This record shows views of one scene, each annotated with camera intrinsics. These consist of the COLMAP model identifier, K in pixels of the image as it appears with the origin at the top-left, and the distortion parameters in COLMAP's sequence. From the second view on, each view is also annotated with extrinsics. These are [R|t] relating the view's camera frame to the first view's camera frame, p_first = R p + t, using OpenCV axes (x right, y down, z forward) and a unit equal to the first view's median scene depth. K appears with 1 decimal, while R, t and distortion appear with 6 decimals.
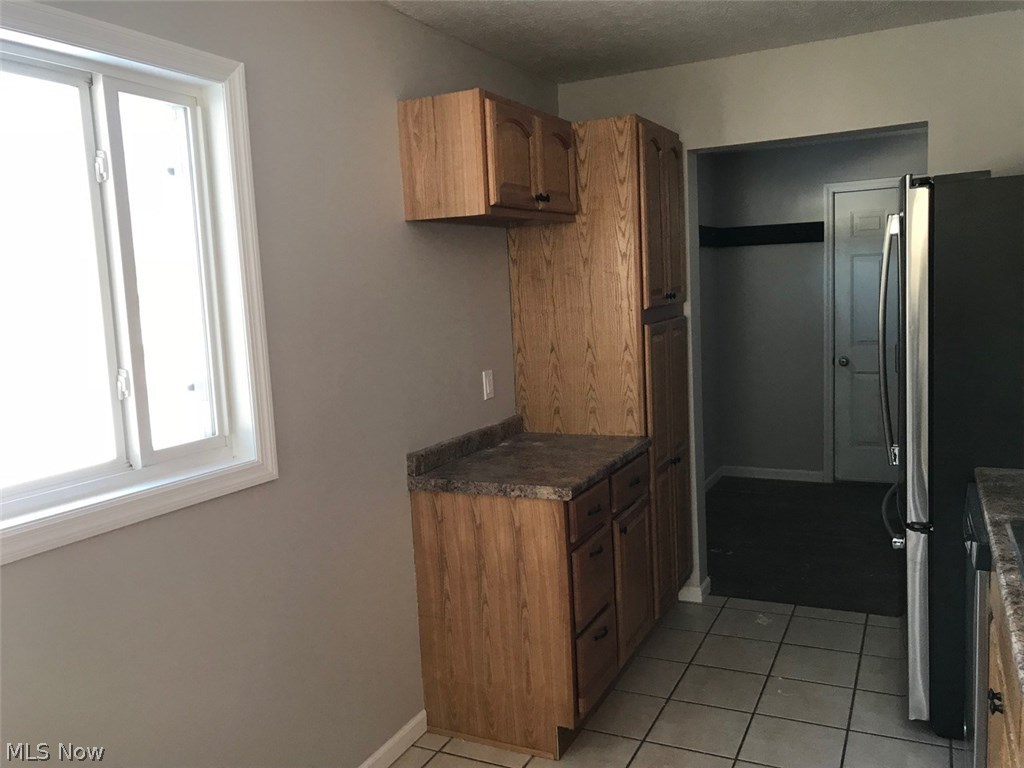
lens RADIAL K [[839.7, 0, 514.9], [0, 839.7, 386.0], [0, 0, 1]] dist [0.022219, -0.028332]
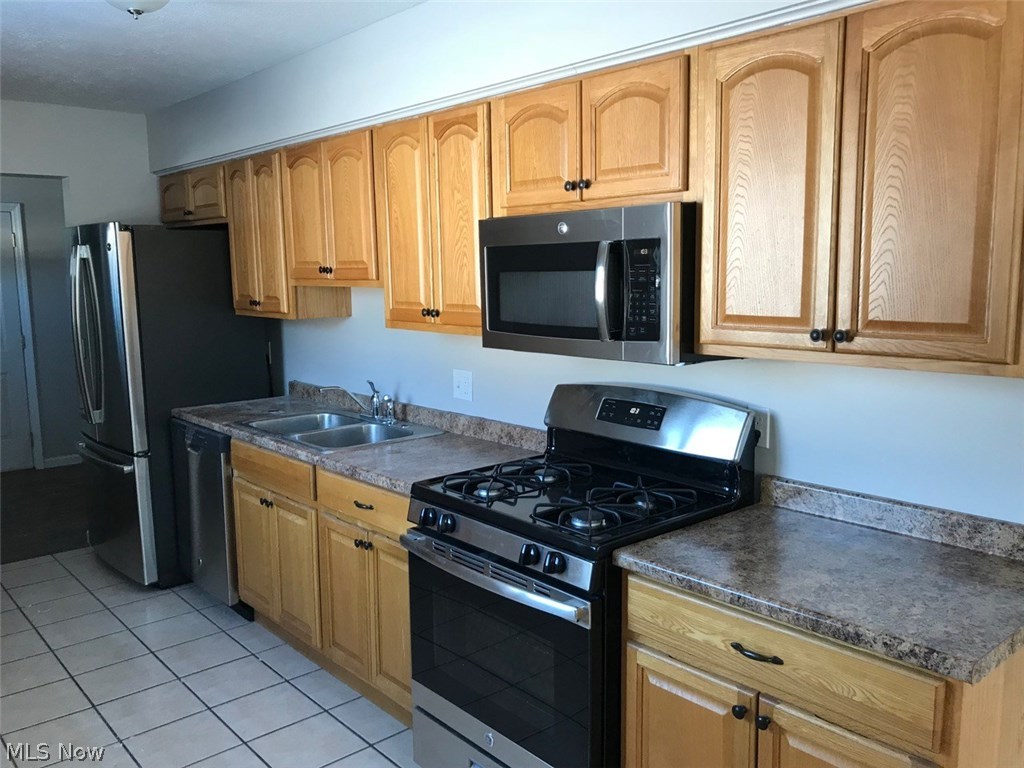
lens RADIAL K [[839.7, 0, 519.2], [0, 839.7, 385.3], [0, 0, 1]] dist [0.022219, -0.028332]
pose [[0.383506, -0.076055, 0.920401, -0.631236], [0.100622, 0.994112, 0.040219, 0.048885], [-0.918041, 0.077188, 0.388901, -0.220355]]
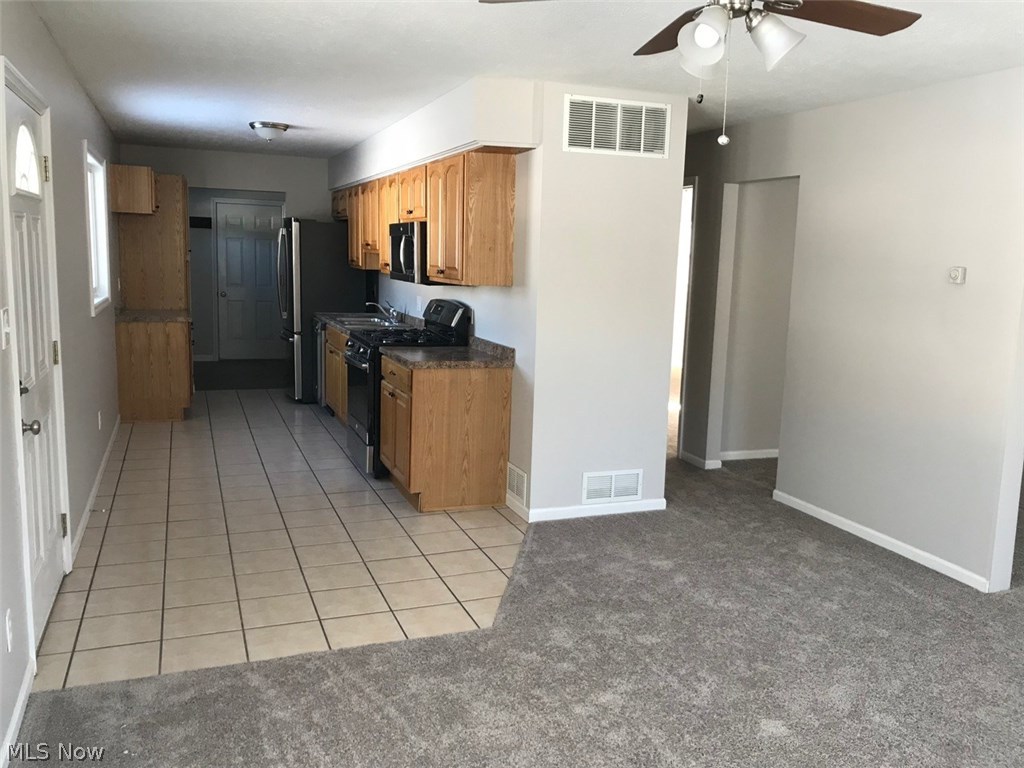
lens RADIAL K [[839.7, 0, 506.5], [0, 839.7, 386.6], [0, 0, 1]] dist [0.022219, -0.028332]
pose [[0.679036, -0.040479, 0.732988, -1.211530], [0.017981, 0.999096, 0.038516, 0.248370], [-0.733885, -0.012974, 0.679150, -1.579902]]
